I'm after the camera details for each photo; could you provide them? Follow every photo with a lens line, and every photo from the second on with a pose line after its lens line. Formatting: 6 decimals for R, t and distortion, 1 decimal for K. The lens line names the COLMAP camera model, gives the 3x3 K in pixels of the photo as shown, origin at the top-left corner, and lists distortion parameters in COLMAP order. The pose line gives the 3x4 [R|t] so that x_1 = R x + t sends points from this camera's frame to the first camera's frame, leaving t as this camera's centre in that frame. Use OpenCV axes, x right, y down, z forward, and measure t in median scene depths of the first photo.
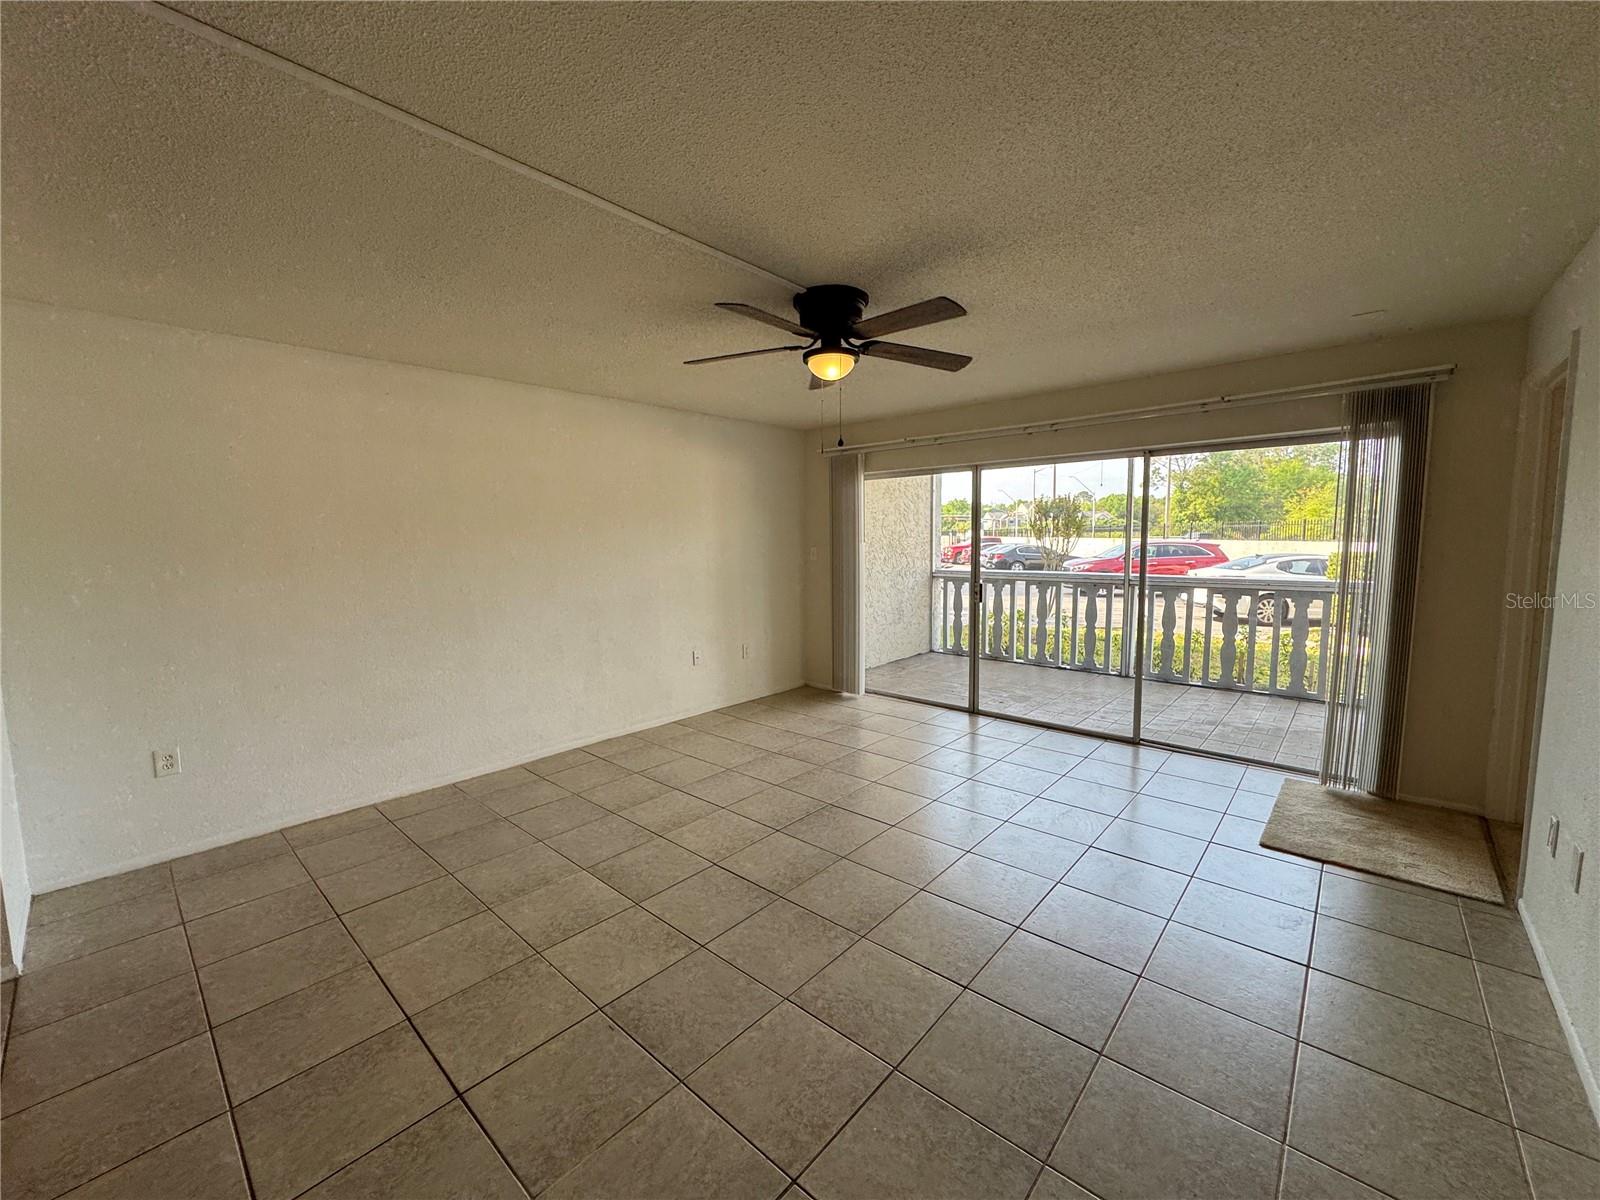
lens RADIAL K [[635.3, 0, 800.0], [0, 635.3, 600.0], [0, 0, 1]] dist [-0.003073, -0.000228]
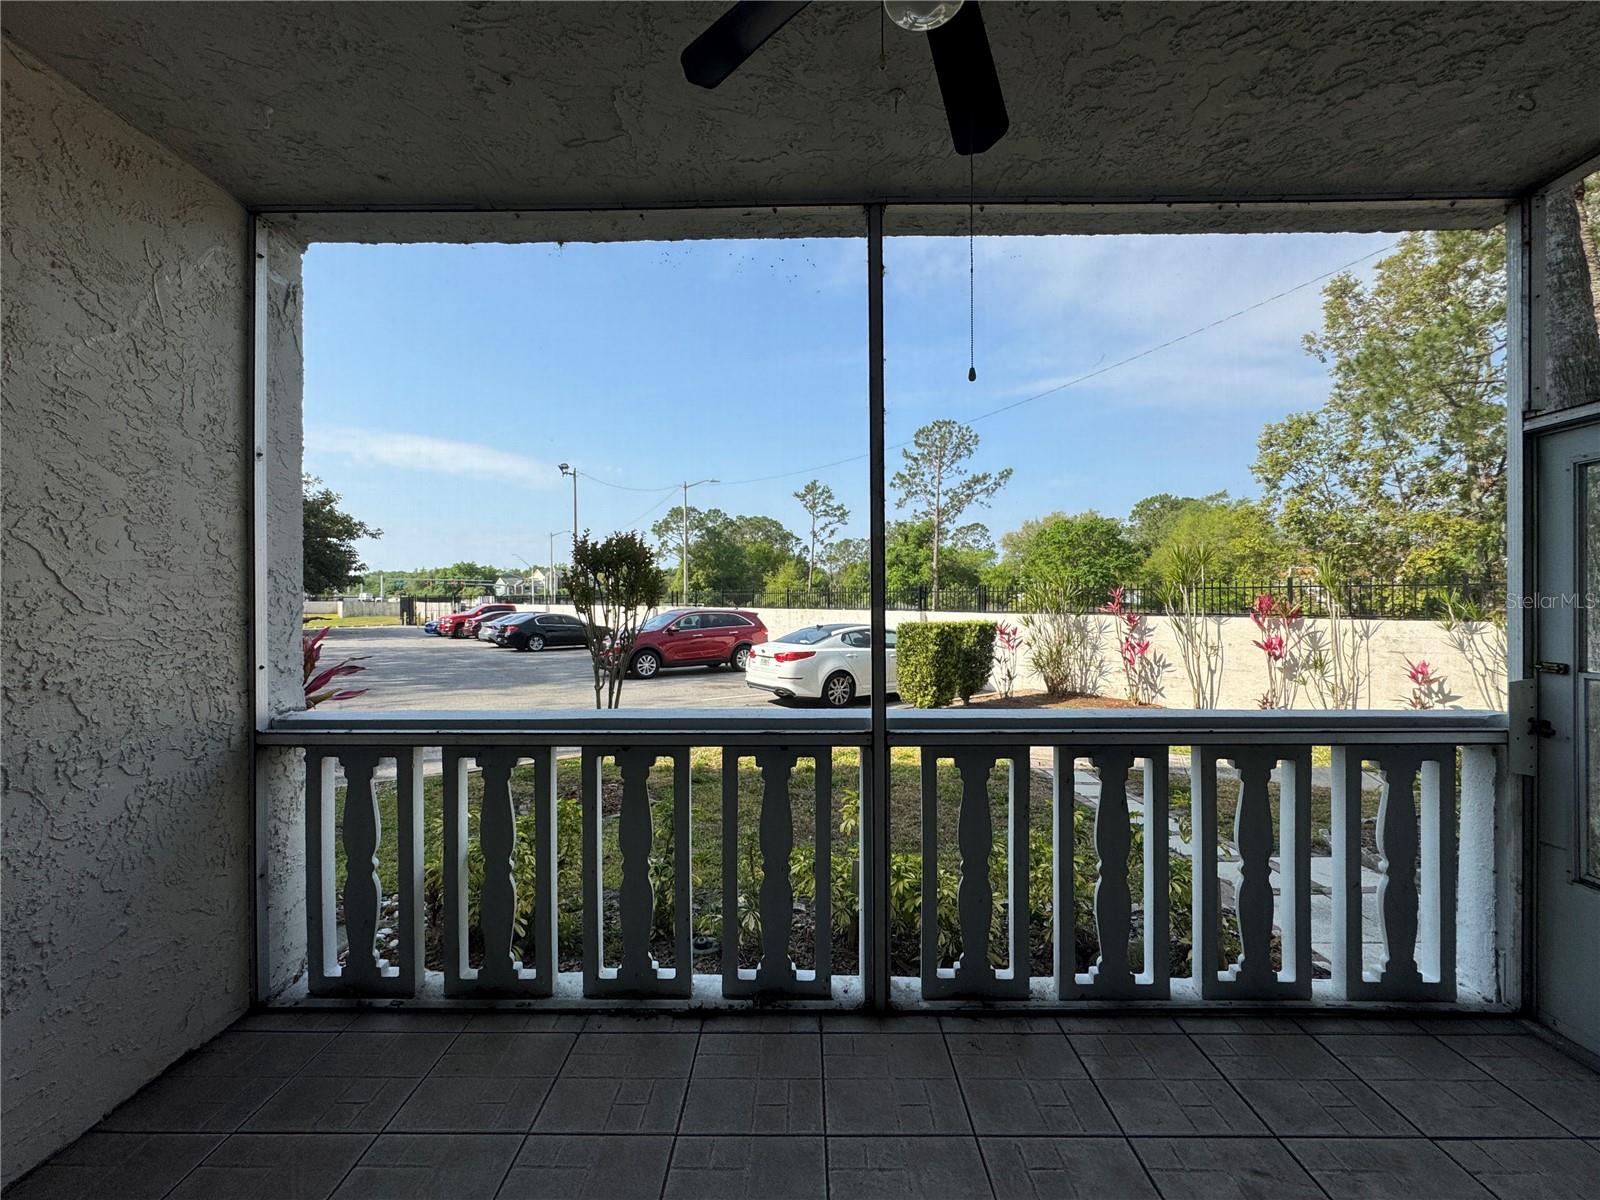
lens RADIAL K [[658.7, 0, 800.0], [0, 658.7, 600.0], [0, 0, 1]] dist [-0.000649, -0.000040]
pose [[0.756902, 0.007383, 0.653487, 0.203182], [0.061108, 0.994756, -0.082017, -0.064432], [-0.650666, 0.102013, 0.752481, 0.616925]]
